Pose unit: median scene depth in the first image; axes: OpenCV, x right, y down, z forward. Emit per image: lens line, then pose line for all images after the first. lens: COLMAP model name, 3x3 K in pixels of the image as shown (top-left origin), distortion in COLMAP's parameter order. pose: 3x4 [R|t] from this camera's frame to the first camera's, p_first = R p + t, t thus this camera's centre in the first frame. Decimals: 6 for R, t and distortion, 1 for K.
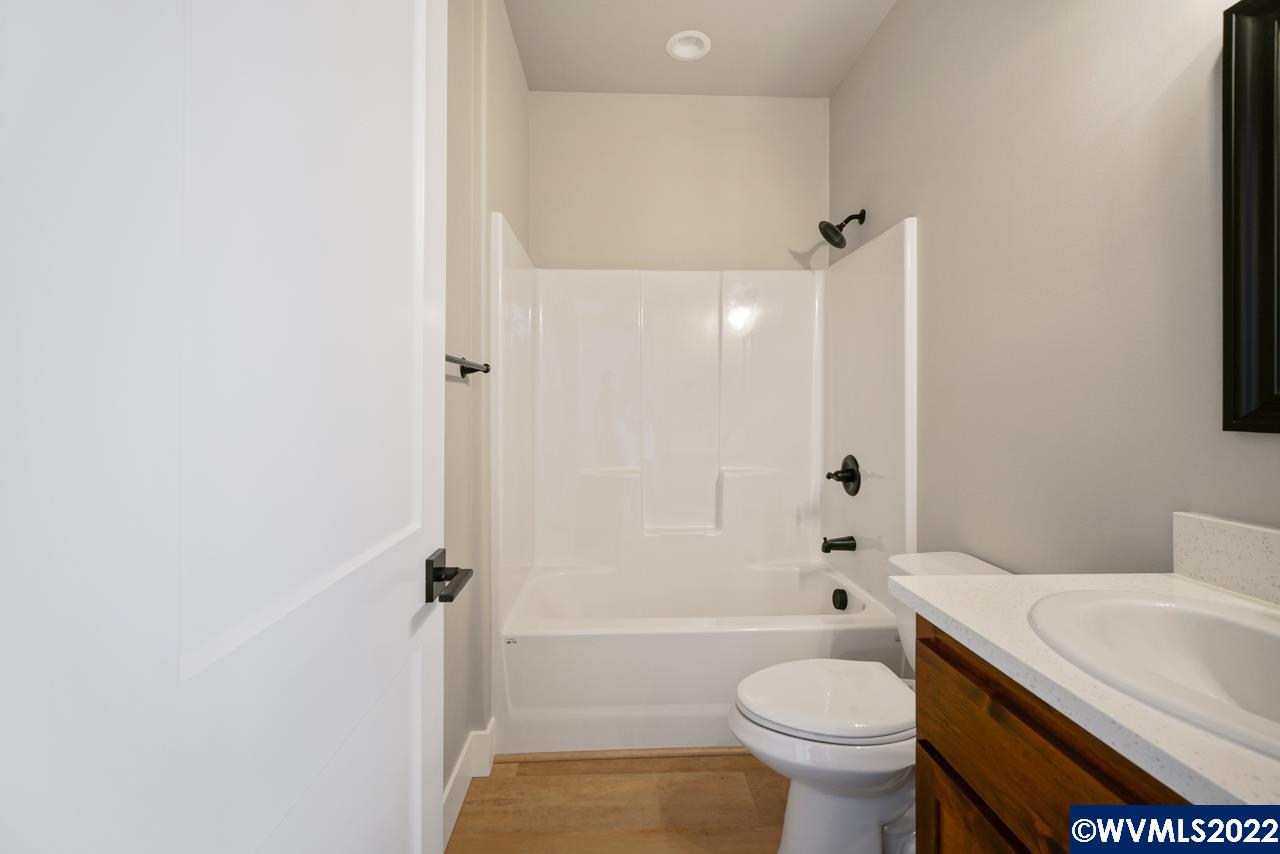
lens RADIAL K [[520.1, 0, 638.4], [0, 520.1, 420.9], [0, 0, 1]] dist [-0.000506, 0.000253]
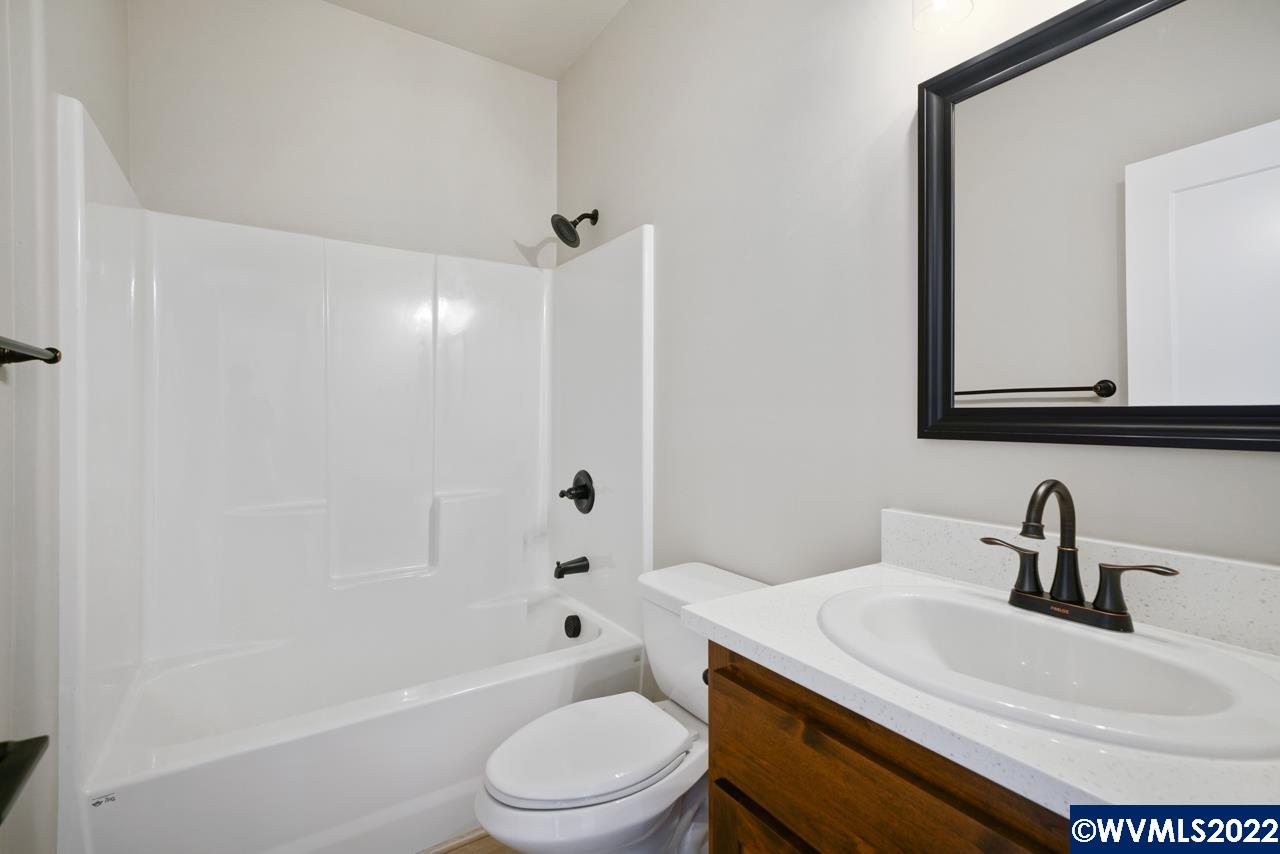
lens RADIAL K [[577.9, 0, 640.0], [0, 577.9, 427.0], [0, 0, 1]] dist [0.008629, 0.000061]
pose [[0.864735, -0.010142, 0.502126, -0.049888], [0.016308, 0.999836, -0.007891, -0.004116], [-0.501963, 0.015012, 0.864759, 0.098258]]
